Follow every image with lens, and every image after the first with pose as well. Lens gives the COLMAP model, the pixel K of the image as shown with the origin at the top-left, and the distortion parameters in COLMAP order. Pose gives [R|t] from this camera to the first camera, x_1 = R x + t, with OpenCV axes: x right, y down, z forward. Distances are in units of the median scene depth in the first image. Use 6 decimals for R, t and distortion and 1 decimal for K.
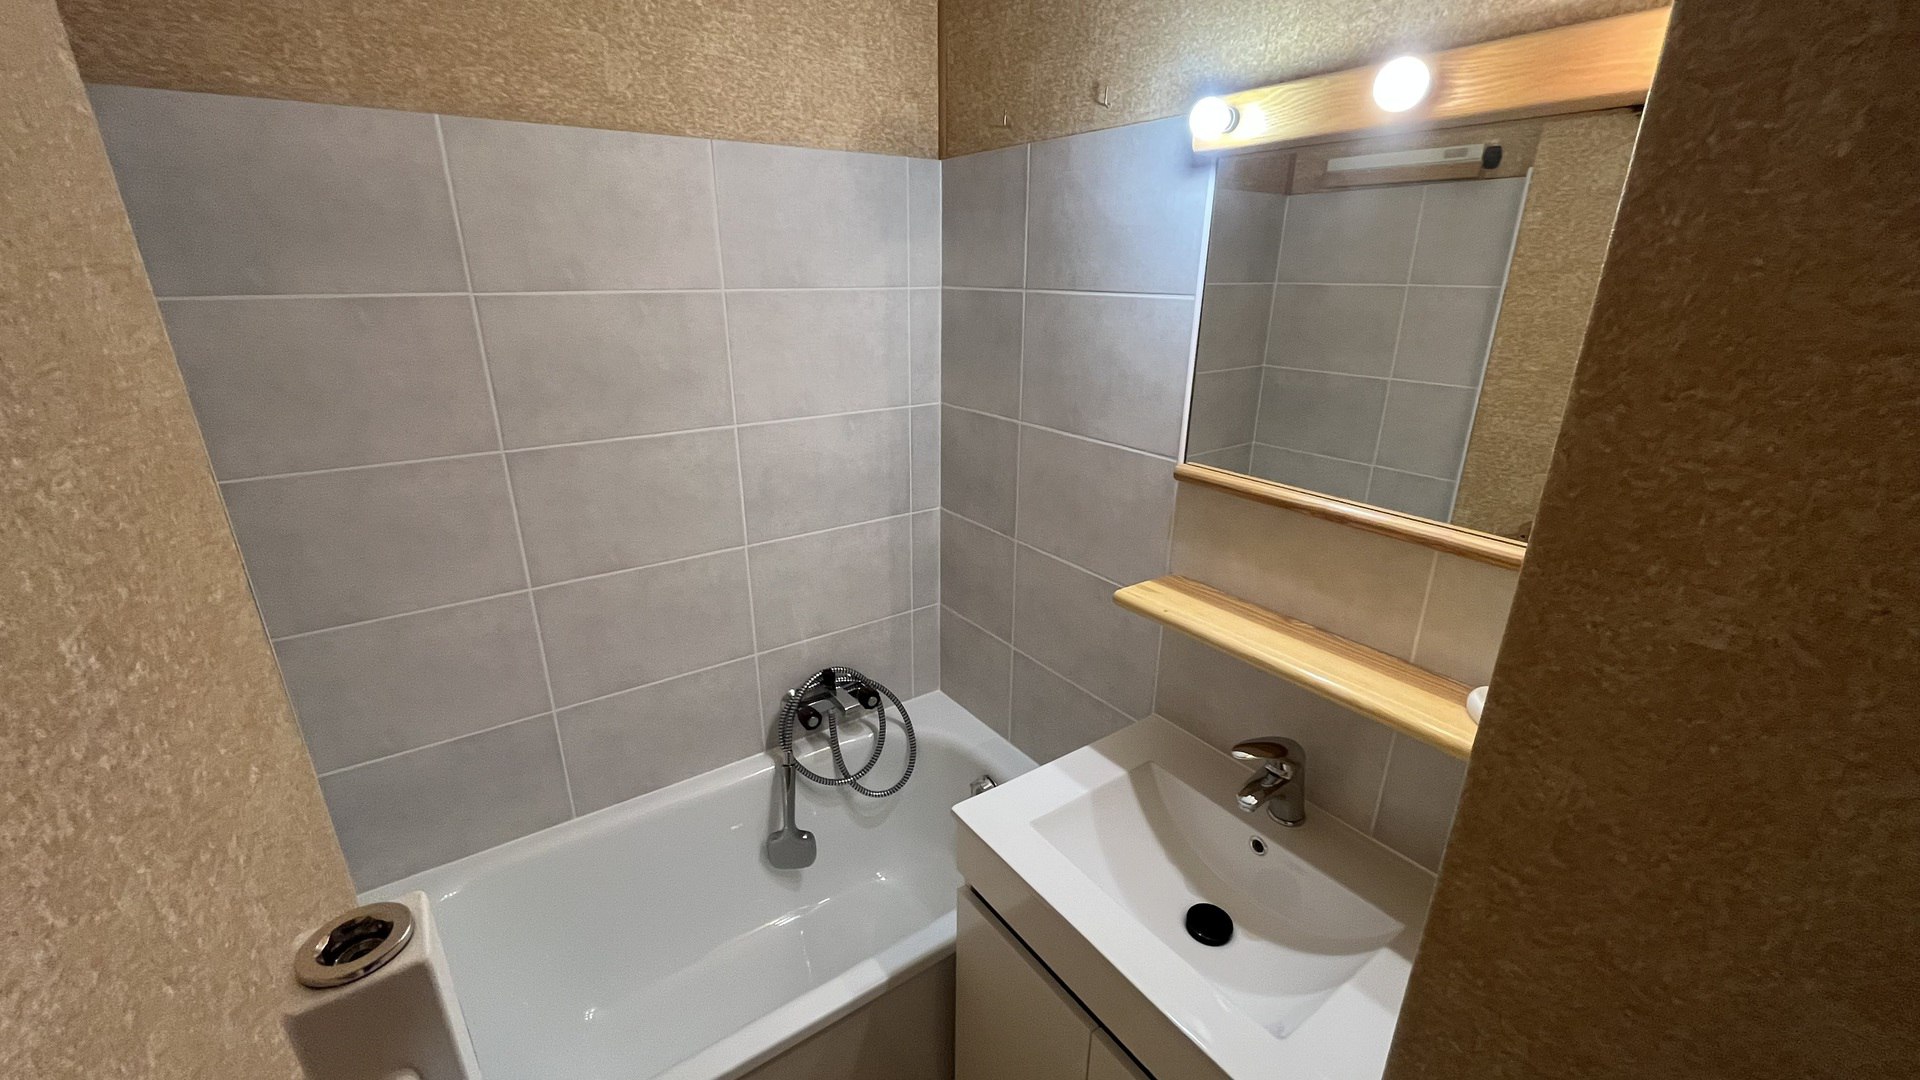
lens RADIAL K [[773.3, 0, 960.0], [0, 773.3, 544.5], [0, 0, 1]] dist [-0.004536, -0.000676]
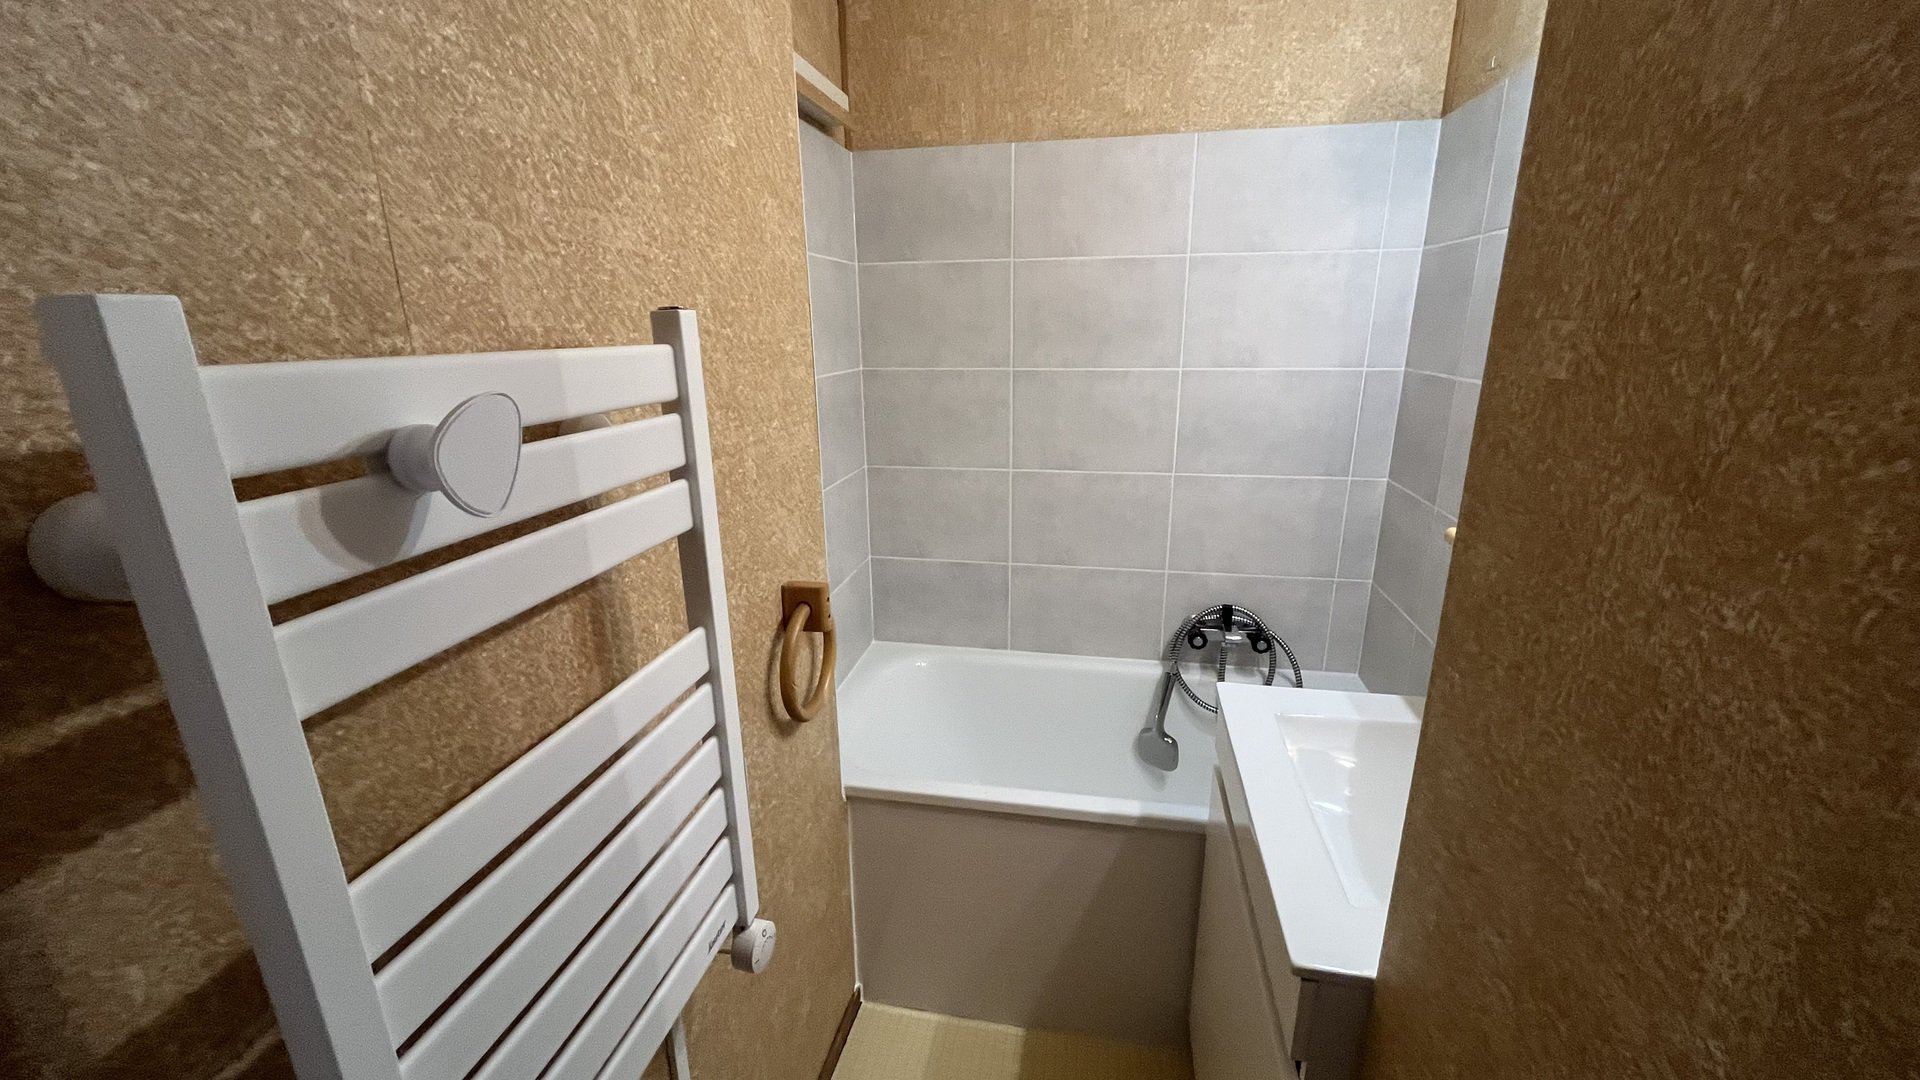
lens RADIAL K [[773.3, 0, 953.7], [0, 773.3, 545.1], [0, 0, 1]] dist [-0.004536, -0.000676]
pose [[0.686719, 0.191742, -0.701179, 0.371234], [-0.231547, 0.972040, 0.039038, 0.151315], [0.689059, 0.135548, 0.711916, -0.064235]]
